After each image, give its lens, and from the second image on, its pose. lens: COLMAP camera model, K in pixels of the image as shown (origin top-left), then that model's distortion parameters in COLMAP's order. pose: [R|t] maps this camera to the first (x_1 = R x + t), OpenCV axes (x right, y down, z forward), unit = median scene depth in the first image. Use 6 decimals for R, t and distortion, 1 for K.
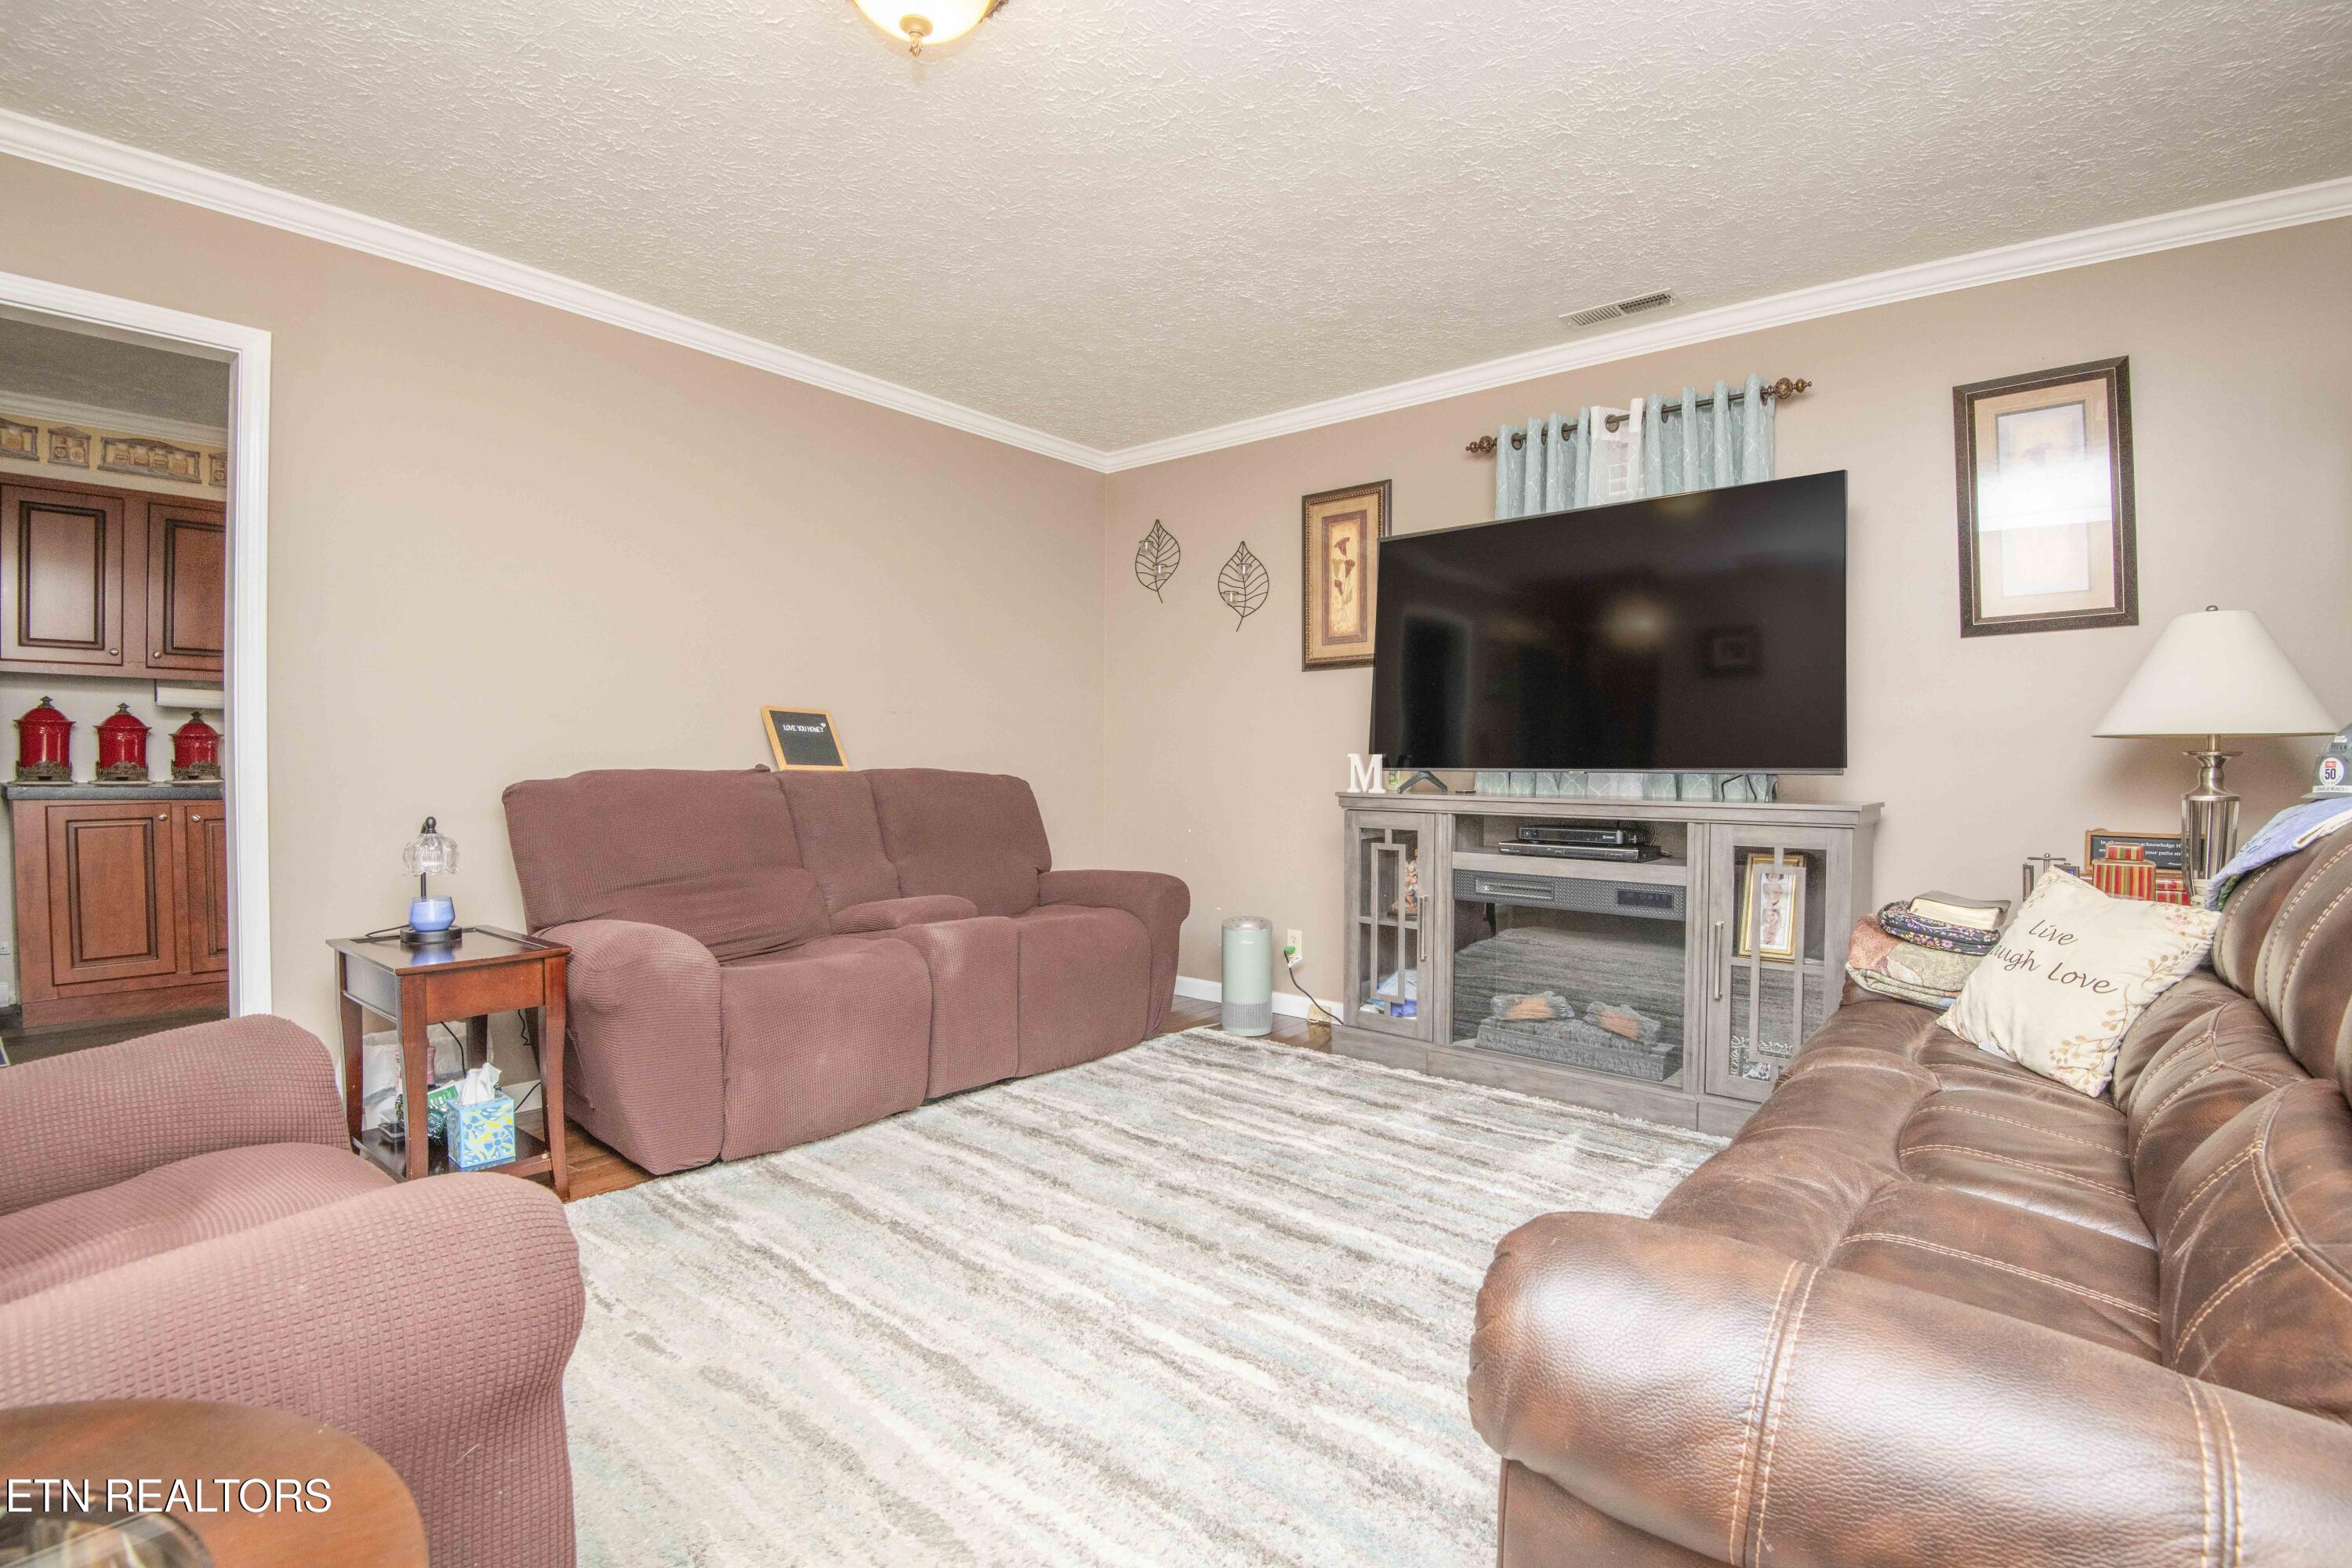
lens RADIAL K [[1130.5, 0, 1176.0], [0, 1130.5, 784.0], [0, 0, 1]] dist [-0.023315, -0.006827]
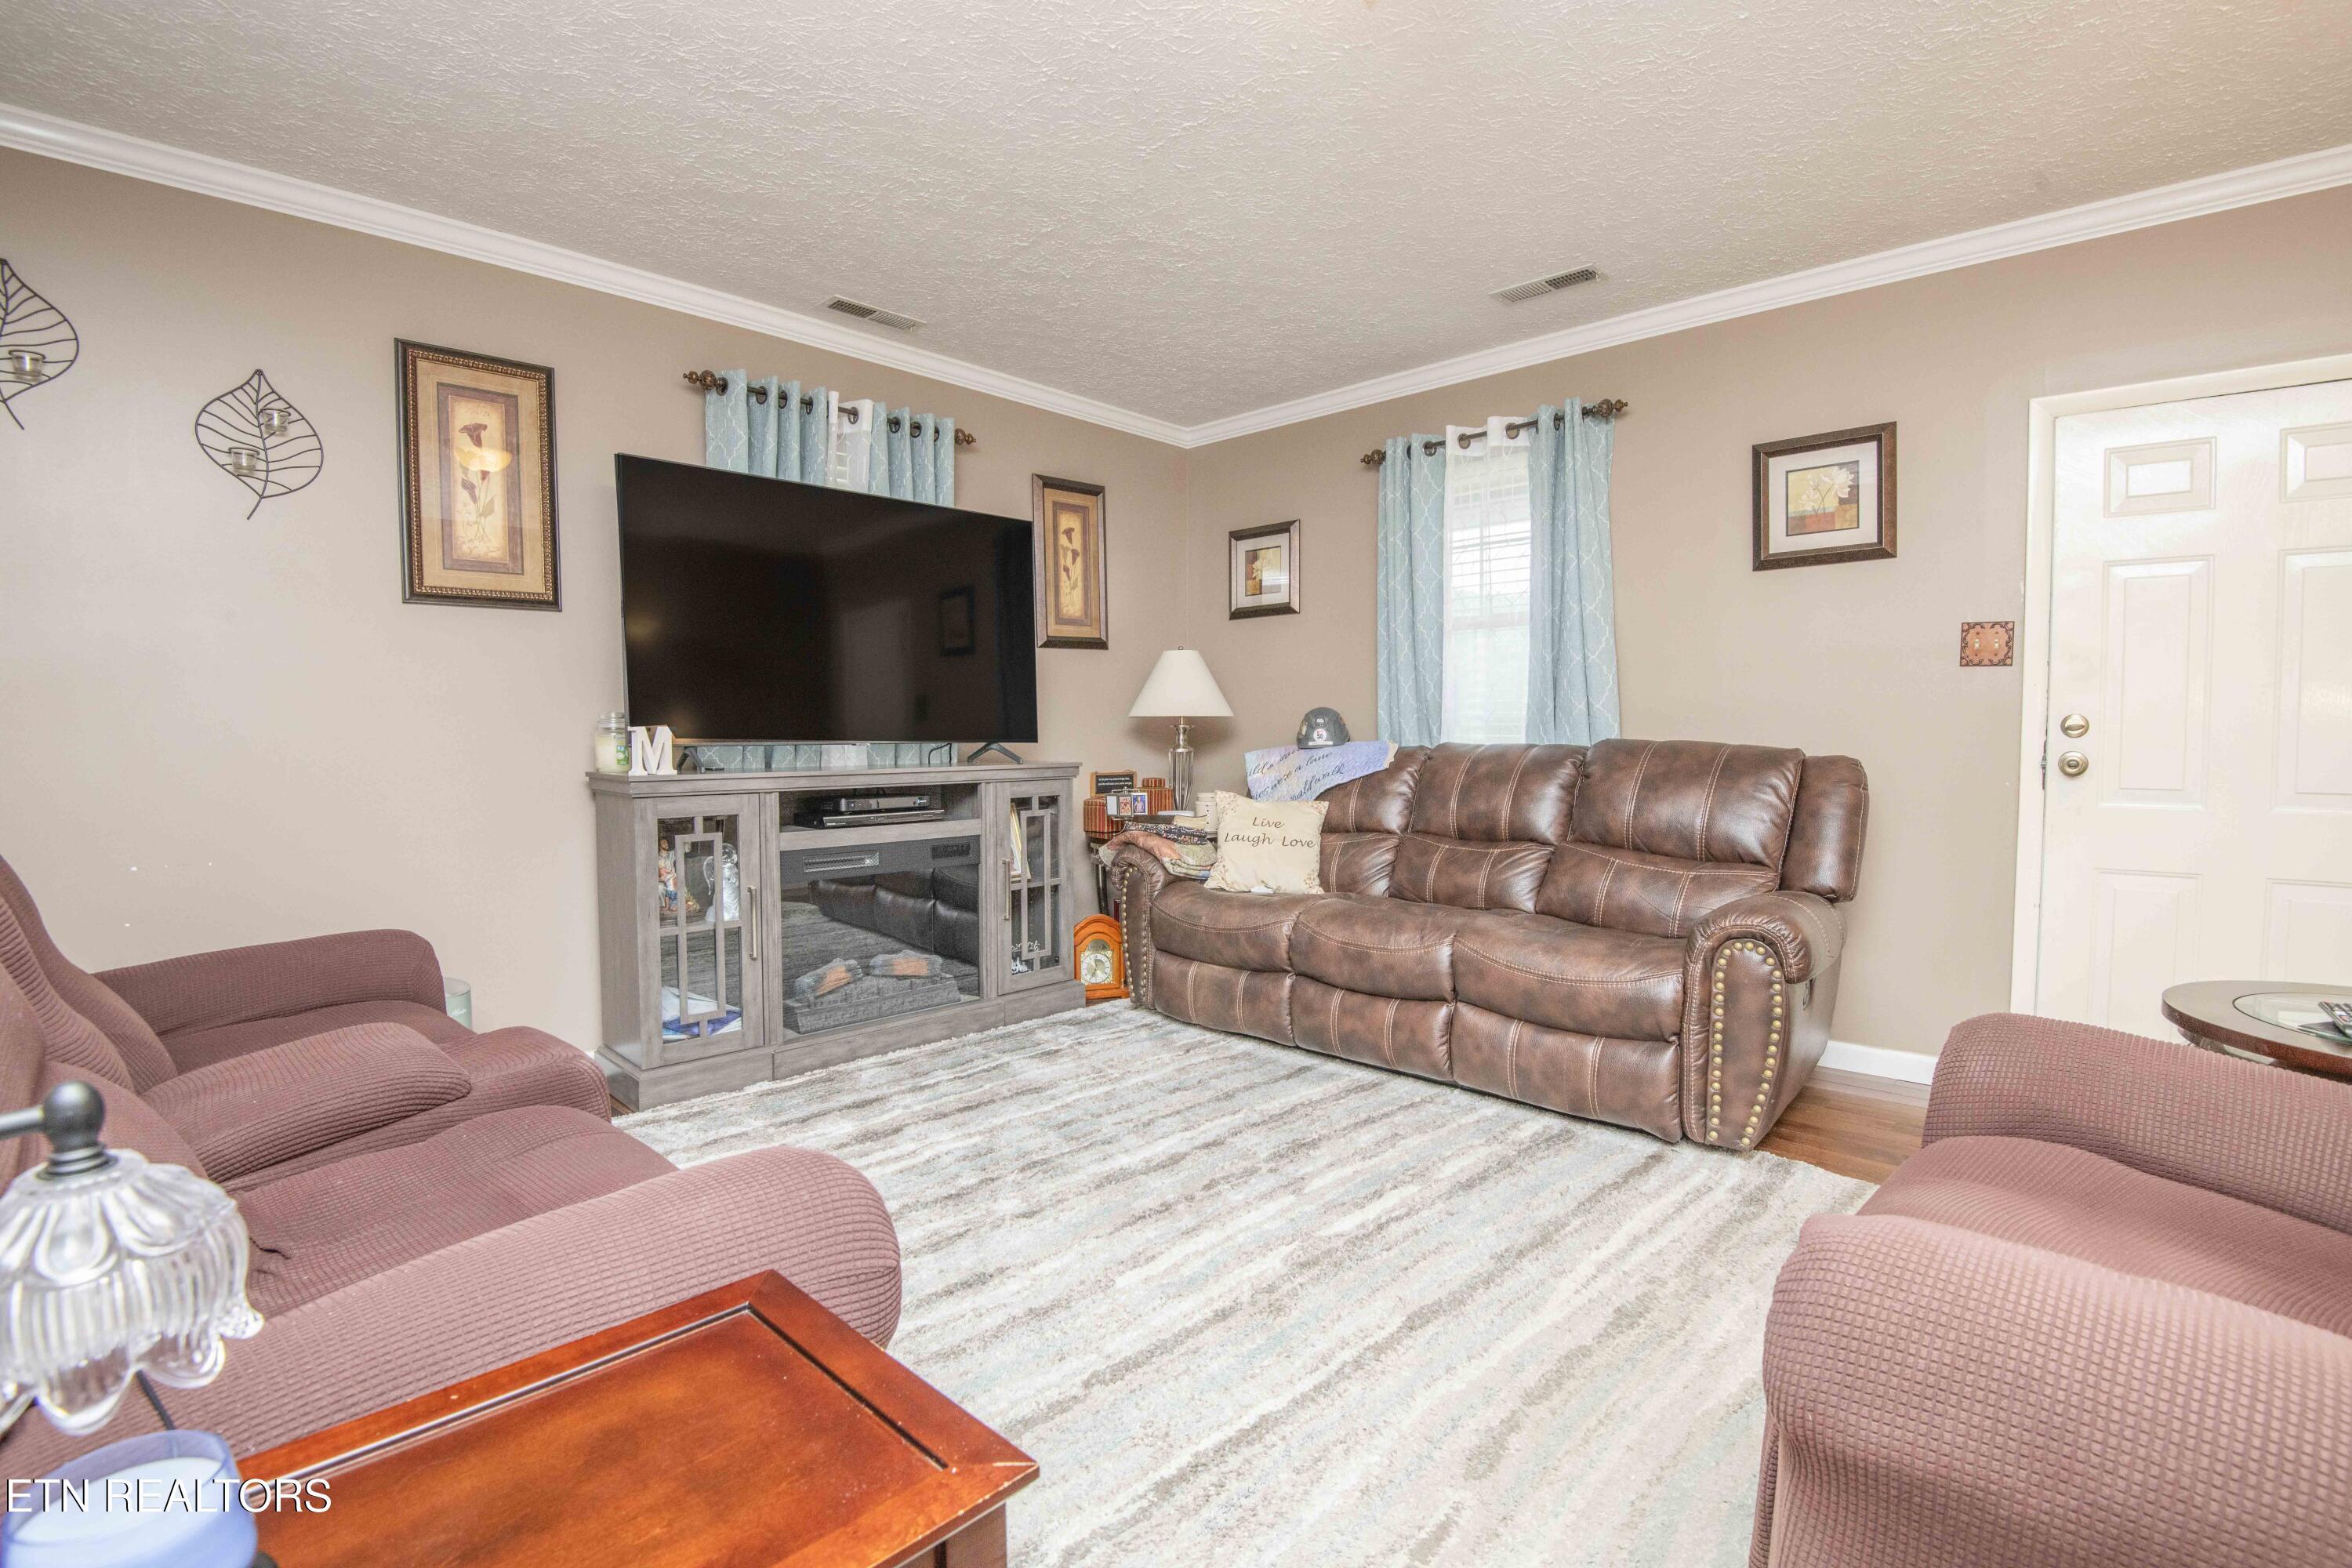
lens RADIAL K [[1085.4, 0, 1252.3], [0, 1085.4, 766.2], [0, 0, 1]] dist [0.025224, -0.038113]
pose [[0.019742, -0.042318, 0.998909, -0.698387], [0.019411, 0.998932, 0.041935, -0.026863], [-0.999617, 0.018562, 0.020543, 0.650301]]
